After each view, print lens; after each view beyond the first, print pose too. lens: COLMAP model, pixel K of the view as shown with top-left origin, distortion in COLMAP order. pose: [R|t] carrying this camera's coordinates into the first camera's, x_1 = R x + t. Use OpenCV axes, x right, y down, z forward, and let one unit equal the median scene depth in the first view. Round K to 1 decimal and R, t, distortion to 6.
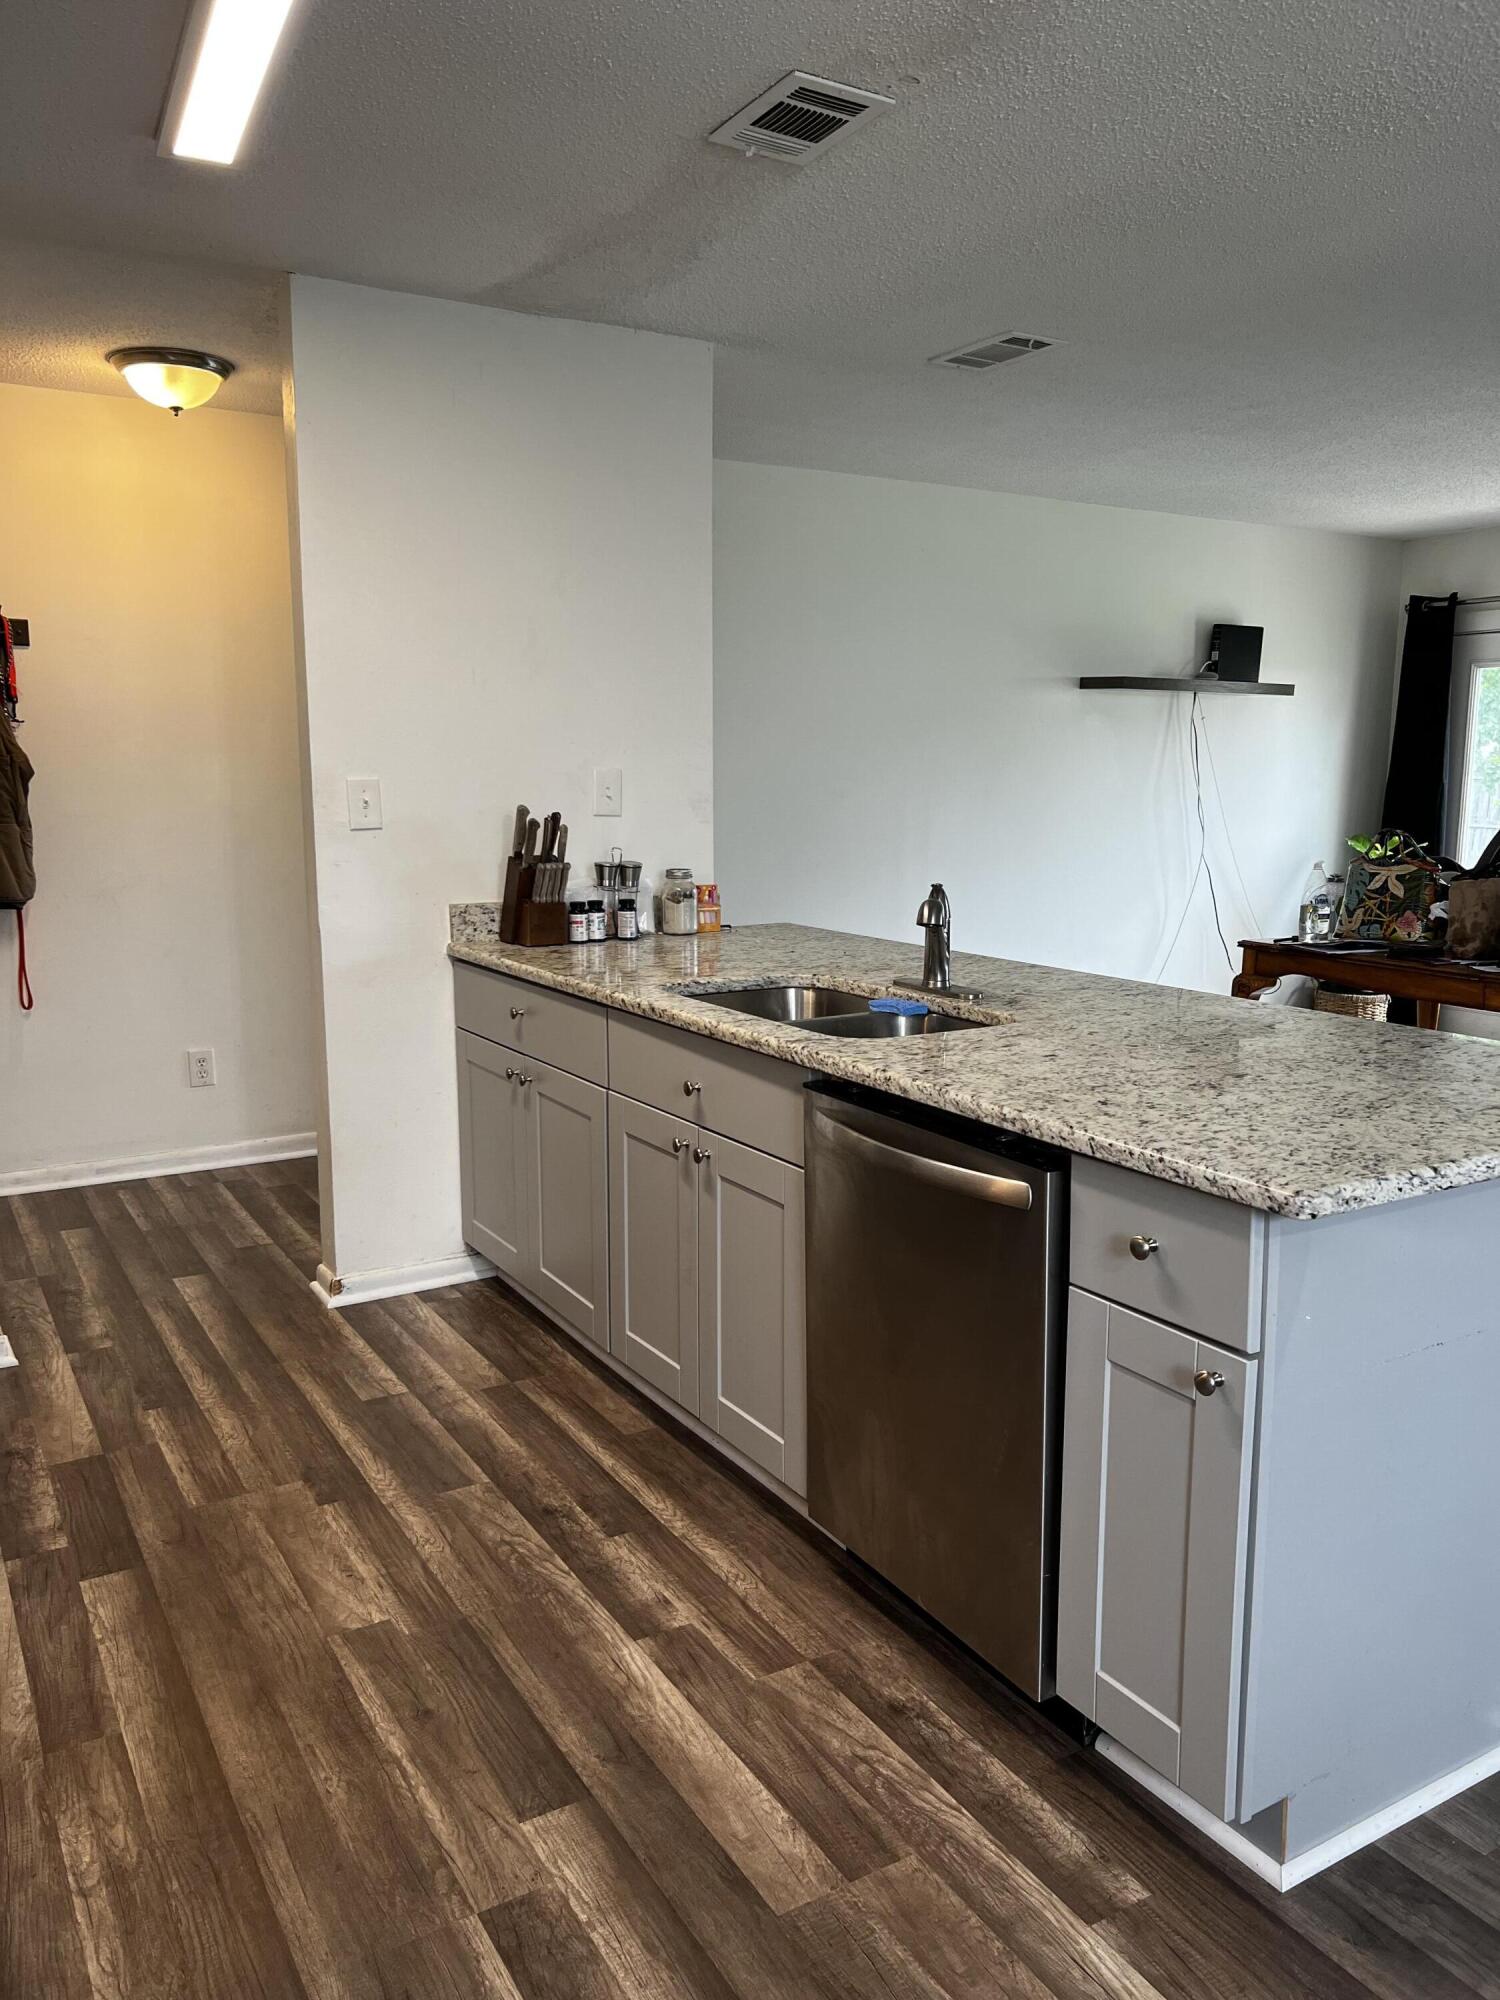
lens RADIAL K [[1501.0, 0, 747.5], [0, 1501.0, 1001.7], [0, 0, 1]] dist [0.012927, -0.029361]
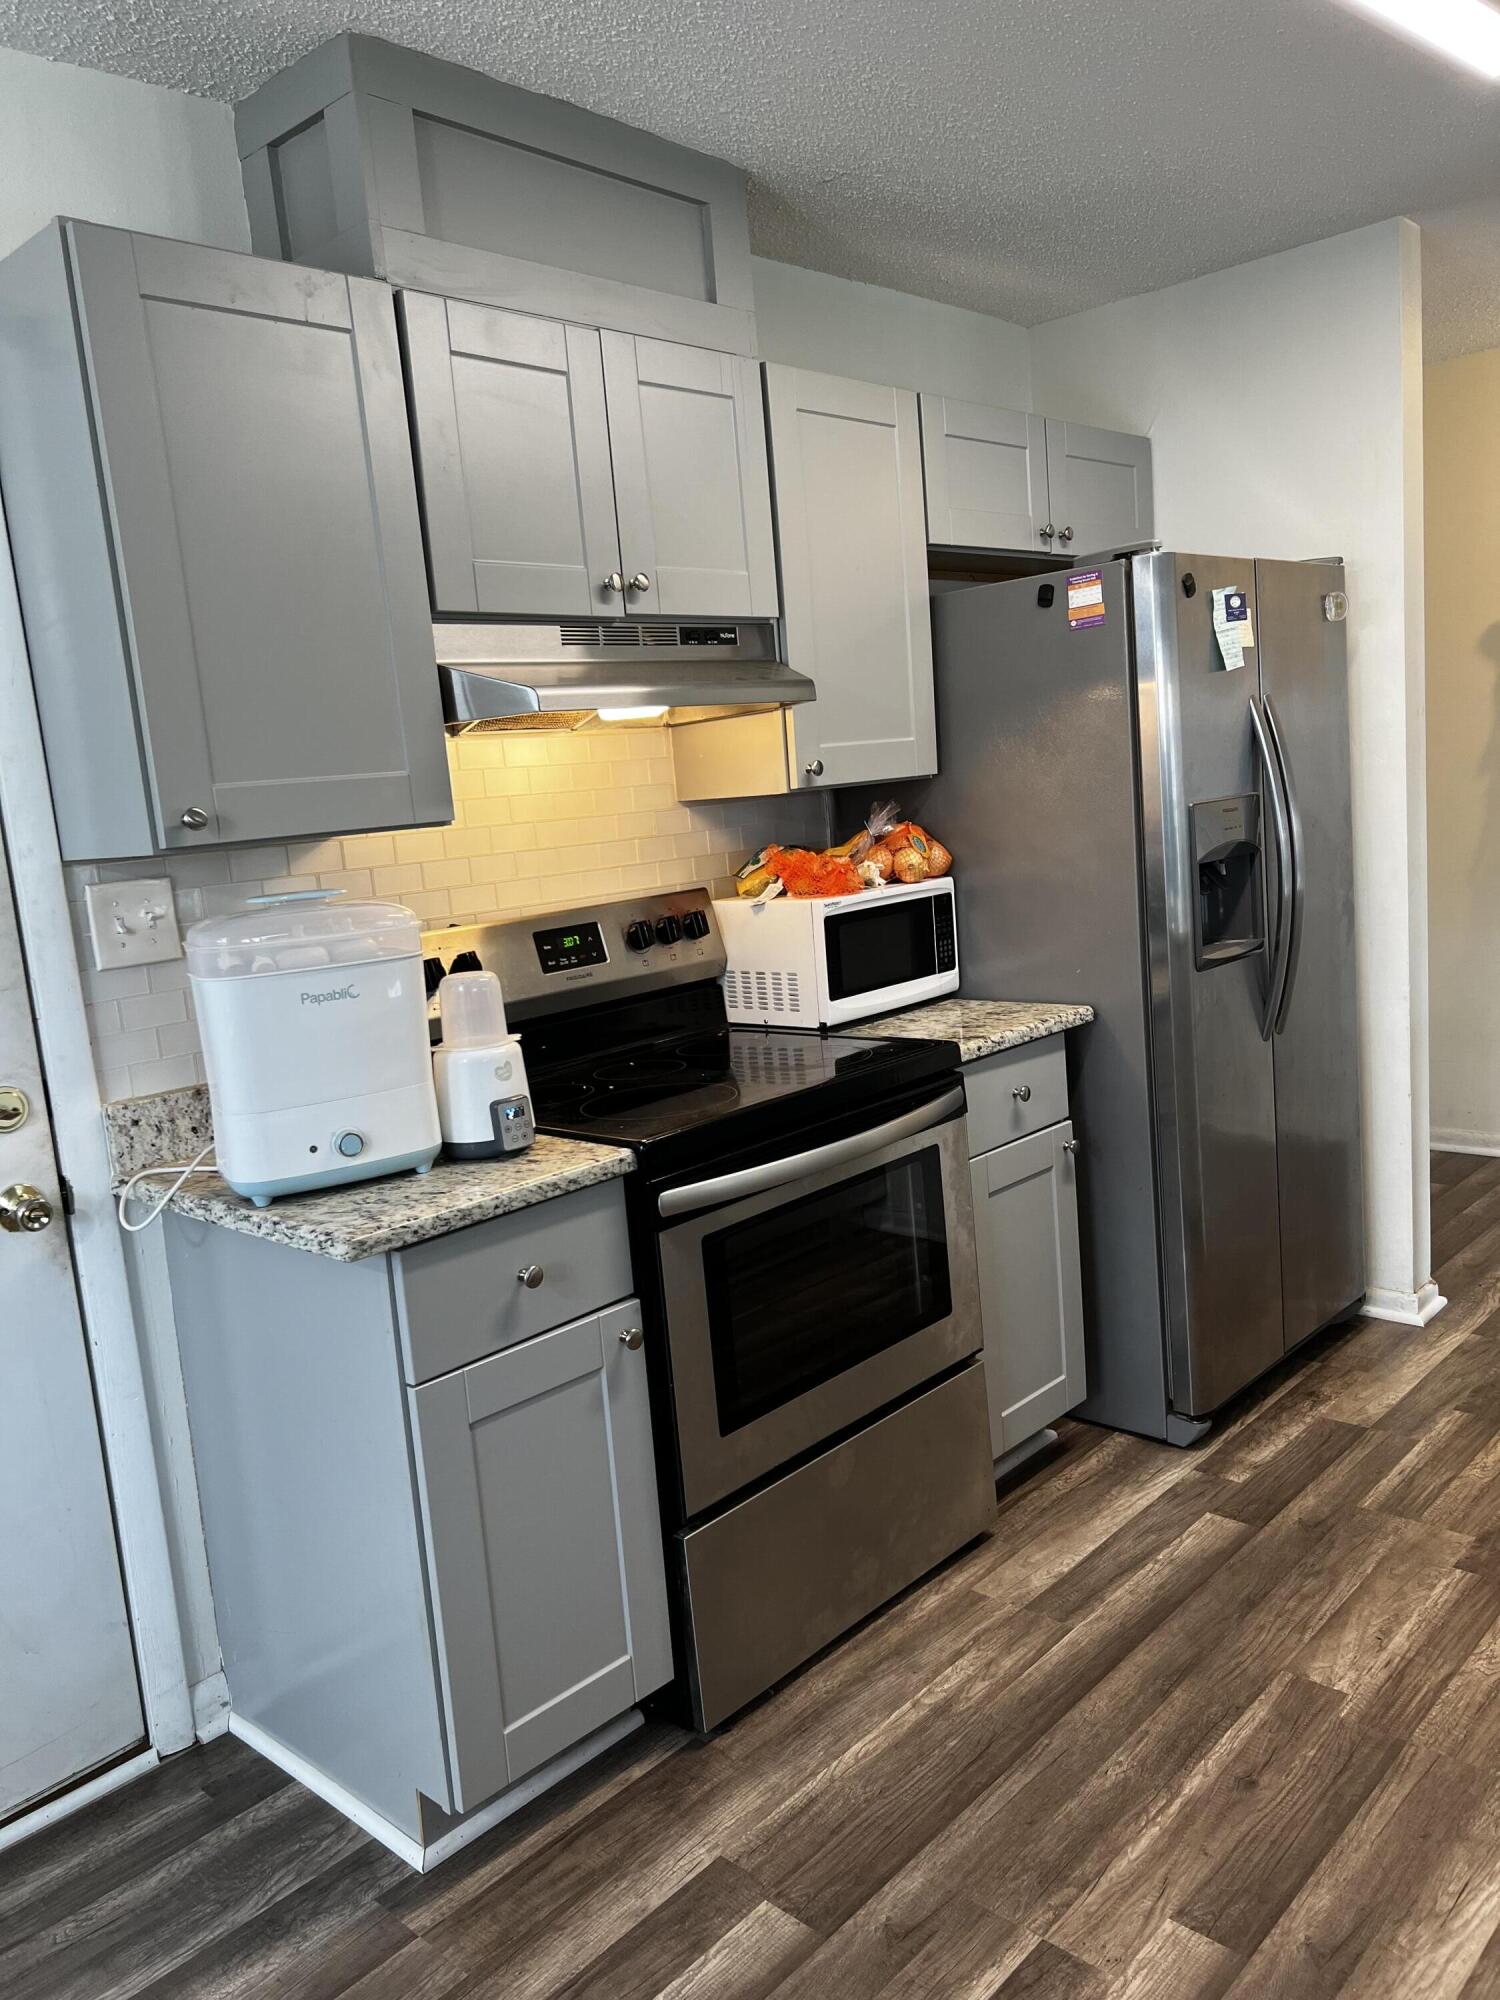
lens RADIAL K [[1501.0, 0, 746.0], [0, 1501.0, 994.4], [0, 0, 1]] dist [0.012927, -0.029361]
pose [[0.282242, 0.120338, -0.951766, 0.531709], [-0.076169, 0.991780, 0.102810, -0.083892], [0.956315, 0.043477, 0.289088, 0.416549]]
